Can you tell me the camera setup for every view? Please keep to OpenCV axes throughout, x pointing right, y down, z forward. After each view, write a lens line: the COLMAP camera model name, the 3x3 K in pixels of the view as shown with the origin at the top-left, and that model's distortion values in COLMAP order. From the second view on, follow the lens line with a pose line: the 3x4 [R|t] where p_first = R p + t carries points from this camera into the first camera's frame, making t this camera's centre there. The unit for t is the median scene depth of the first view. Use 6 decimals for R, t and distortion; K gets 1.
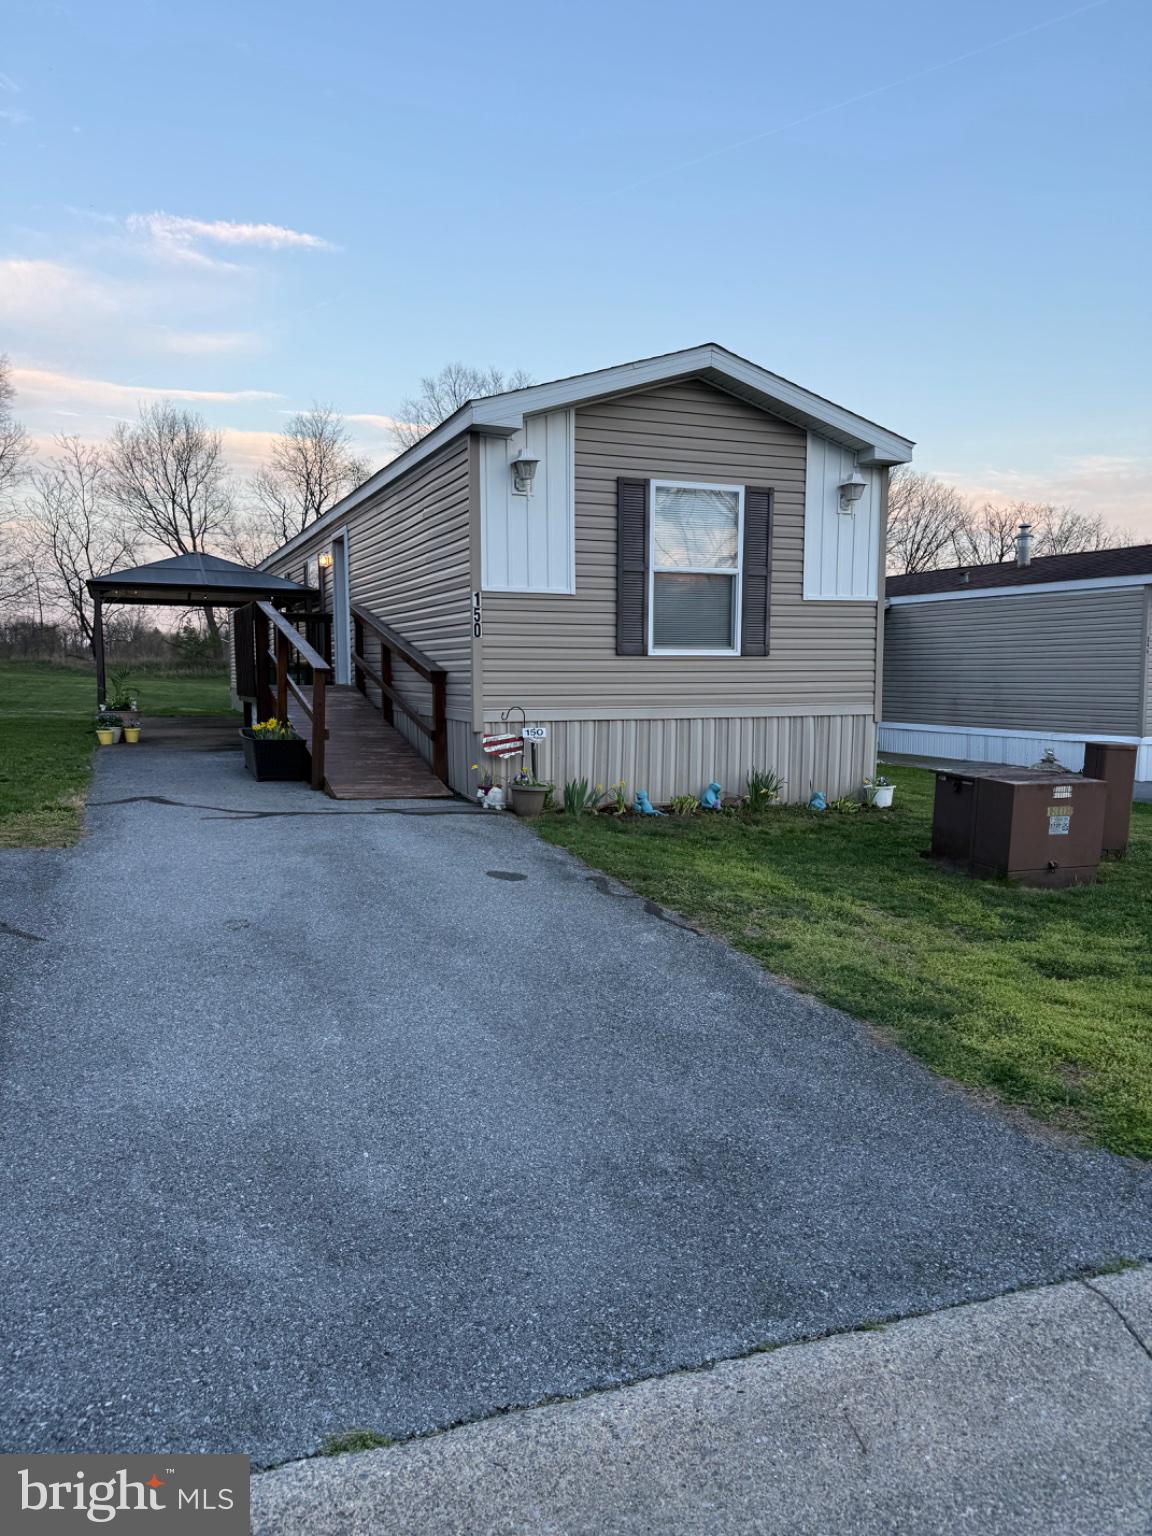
lens RADIAL K [[1085.8, 0, 576.0], [0, 1085.8, 768.0], [0, 0, 1]] dist [0.180178, -0.385165]
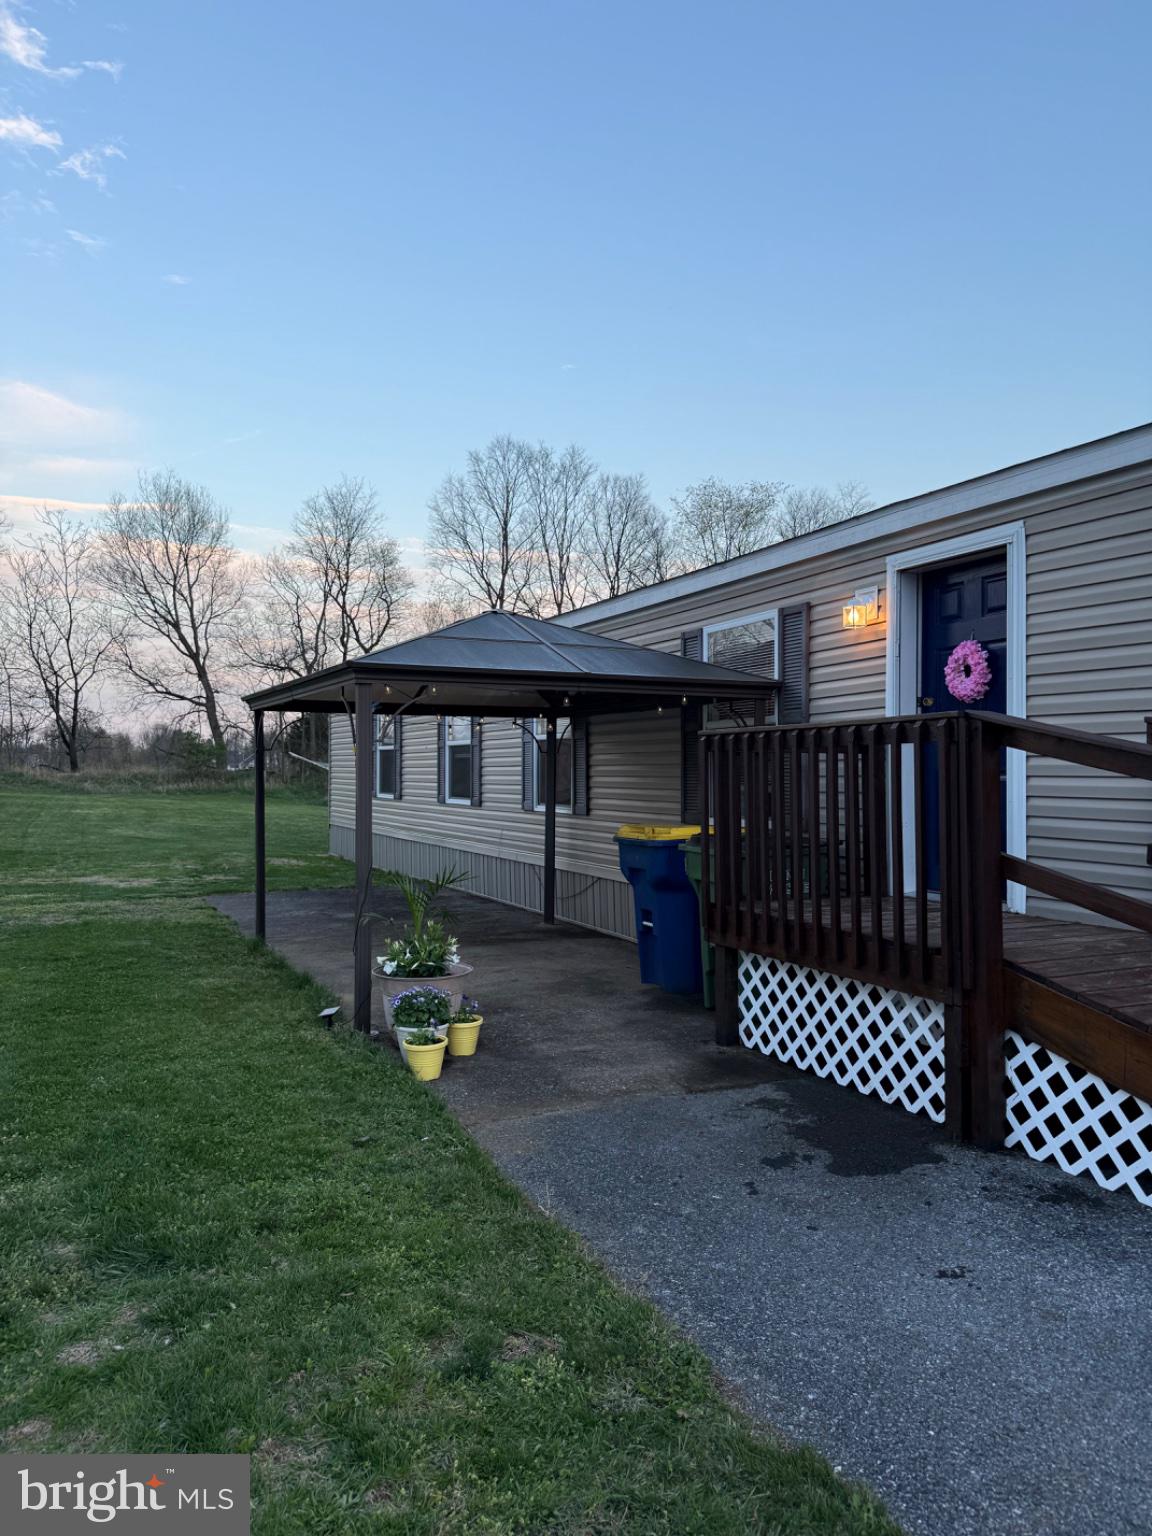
lens RADIAL K [[1085.8, 0, 576.0], [0, 1085.8, 768.0], [0, 0, 1]] dist [0.180178, -0.385165]
pose [[0.998811, -0.002074, 0.048714, -0.542154], [0.006410, 0.996009, -0.089024, -0.129861], [-0.048335, 0.089231, 0.994837, 0.836569]]
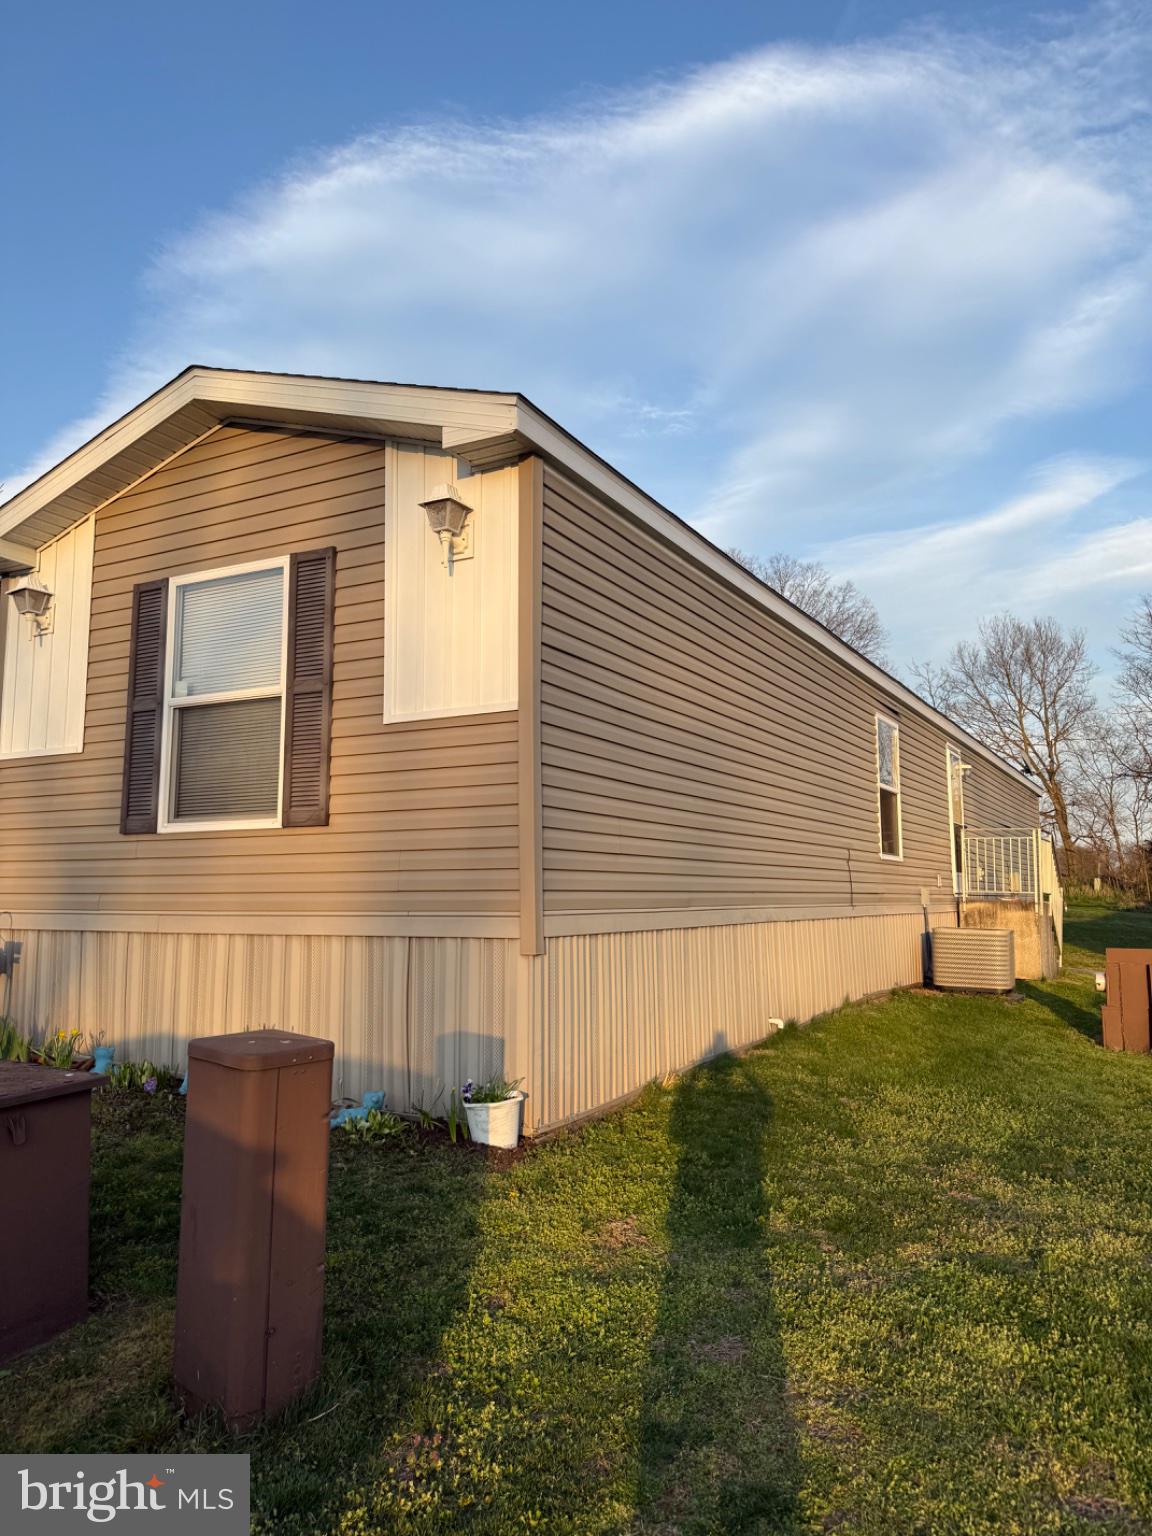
lens RADIAL K [[1085.8, 0, 576.0], [0, 1085.8, 768.0], [0, 0, 1]] dist [0.180178, -0.385165]
pose [[0.627136, -0.093204, -0.773313, 0.713802], [-0.063983, 0.983295, -0.170401, -0.043742], [0.776277, 0.156344, 0.610697, 0.758741]]
